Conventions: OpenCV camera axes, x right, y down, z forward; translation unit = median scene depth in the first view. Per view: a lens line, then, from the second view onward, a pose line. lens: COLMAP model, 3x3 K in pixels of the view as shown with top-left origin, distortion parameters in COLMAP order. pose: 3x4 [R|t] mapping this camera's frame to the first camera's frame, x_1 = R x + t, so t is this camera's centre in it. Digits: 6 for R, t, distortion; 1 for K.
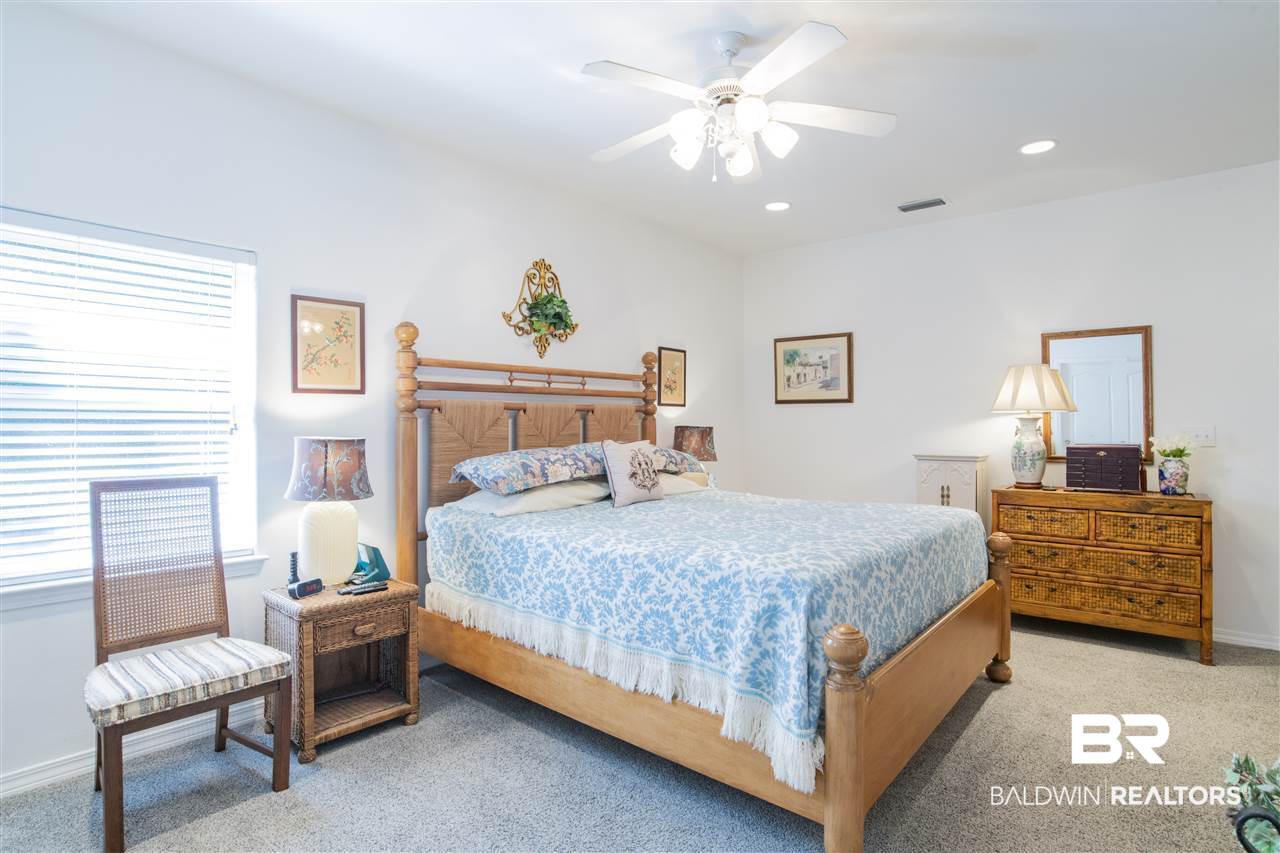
lens RADIAL K [[679.5, 0, 655.5], [0, 679.5, 422.2], [0, 0, 1]] dist [-0.013510, 0.001345]
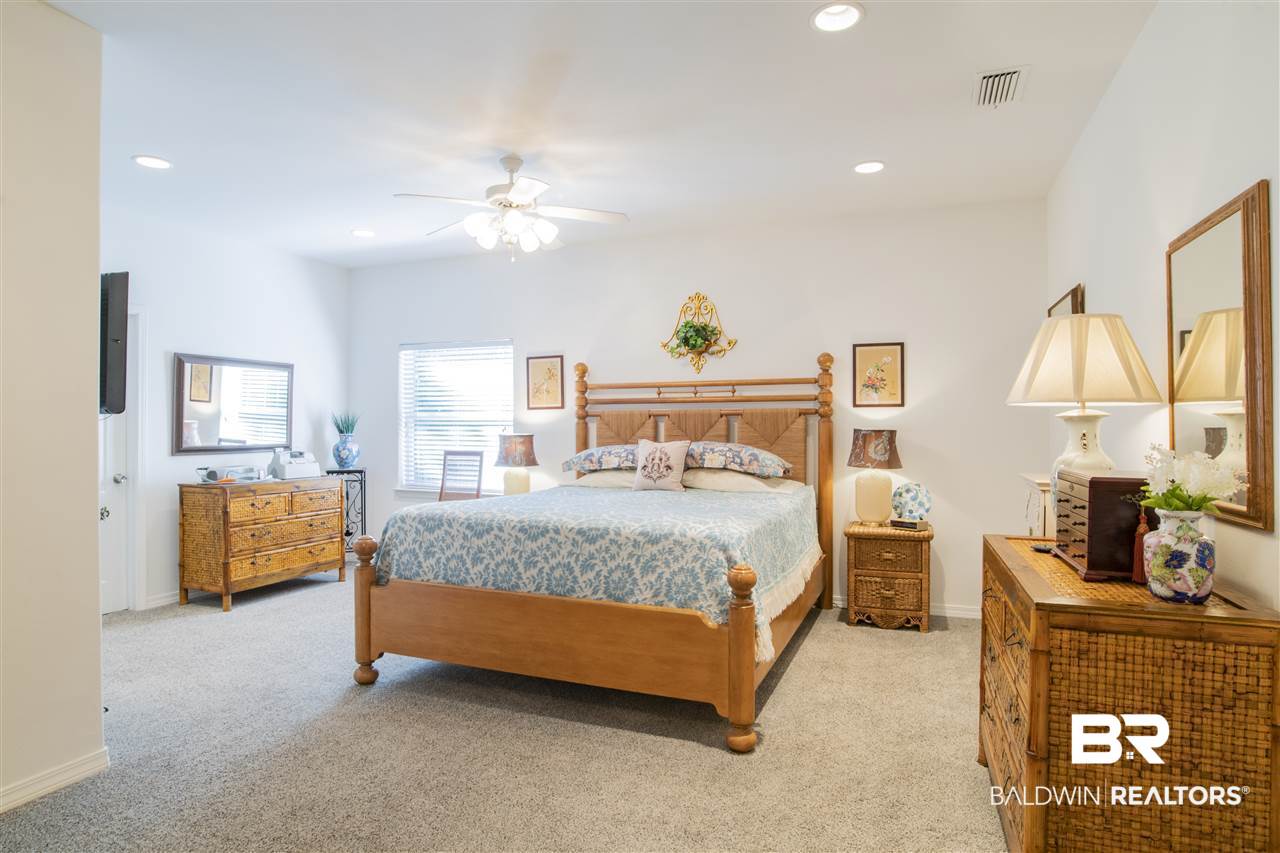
lens RADIAL K [[679.5, 0, 655.5], [0, 679.5, 422.2], [0, 0, 1]] dist [-0.013510, 0.001345]
pose [[0.346919, -0.006538, -0.937872, 1.020472], [0.004464, 0.999976, -0.005319, 0.001229], [0.937885, -0.002341, 0.346940, 0.524812]]
